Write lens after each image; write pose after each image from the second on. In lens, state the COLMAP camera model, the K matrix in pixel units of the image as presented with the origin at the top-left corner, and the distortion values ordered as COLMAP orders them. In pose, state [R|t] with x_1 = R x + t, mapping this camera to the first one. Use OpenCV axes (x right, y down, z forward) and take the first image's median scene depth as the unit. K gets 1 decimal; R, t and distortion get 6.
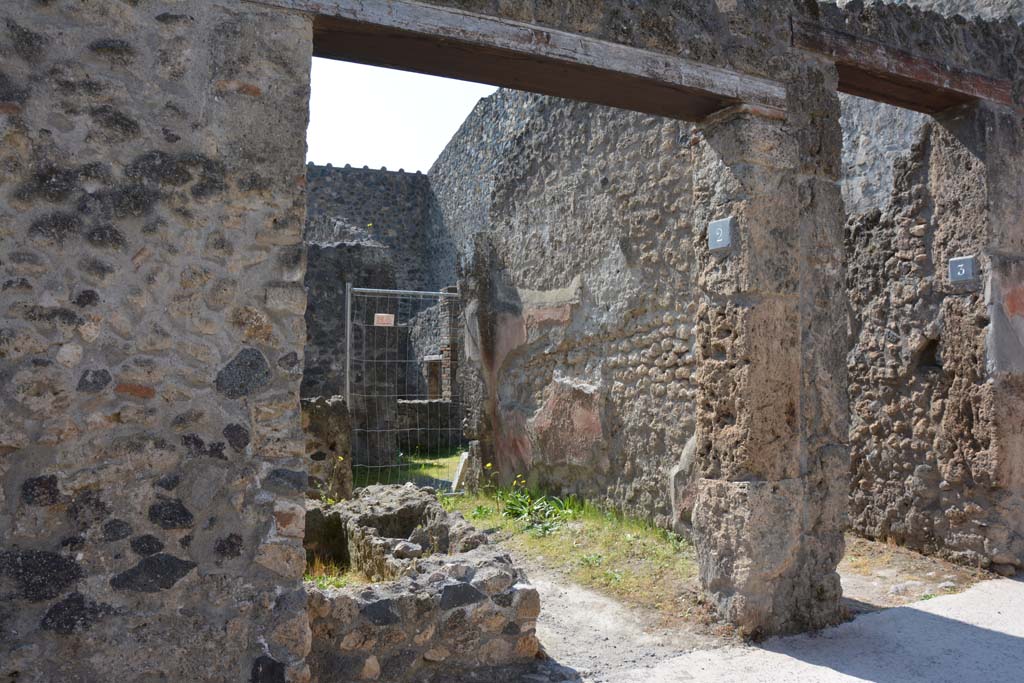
lens RADIAL K [[796.7, 0, 513.9], [0, 796.7, 340.6], [0, 0, 1]] dist [-0.136403, 0.068409]
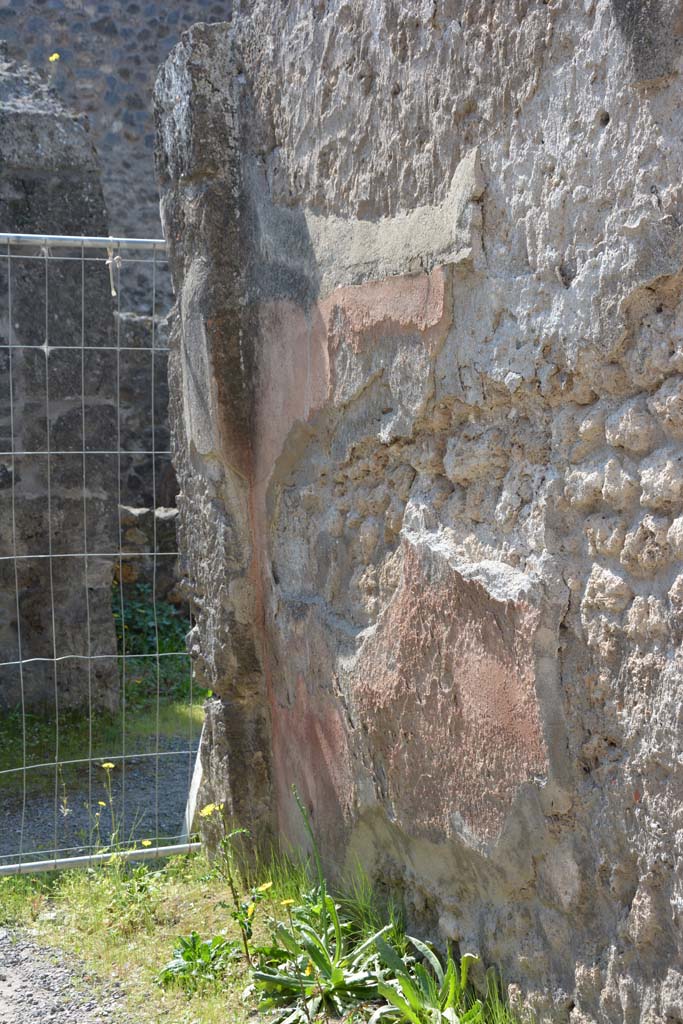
lens RADIAL K [[1553.5, 0, 336.3], [0, 1553.5, 513.3], [0, 0, 1]] dist [0.218780, 0.000000]
pose [[0.987884, -0.002779, -0.155167, 0.113926], [0.019619, 0.994054, 0.107102, -0.019058], [0.153946, -0.108849, 0.982065, 0.456911]]
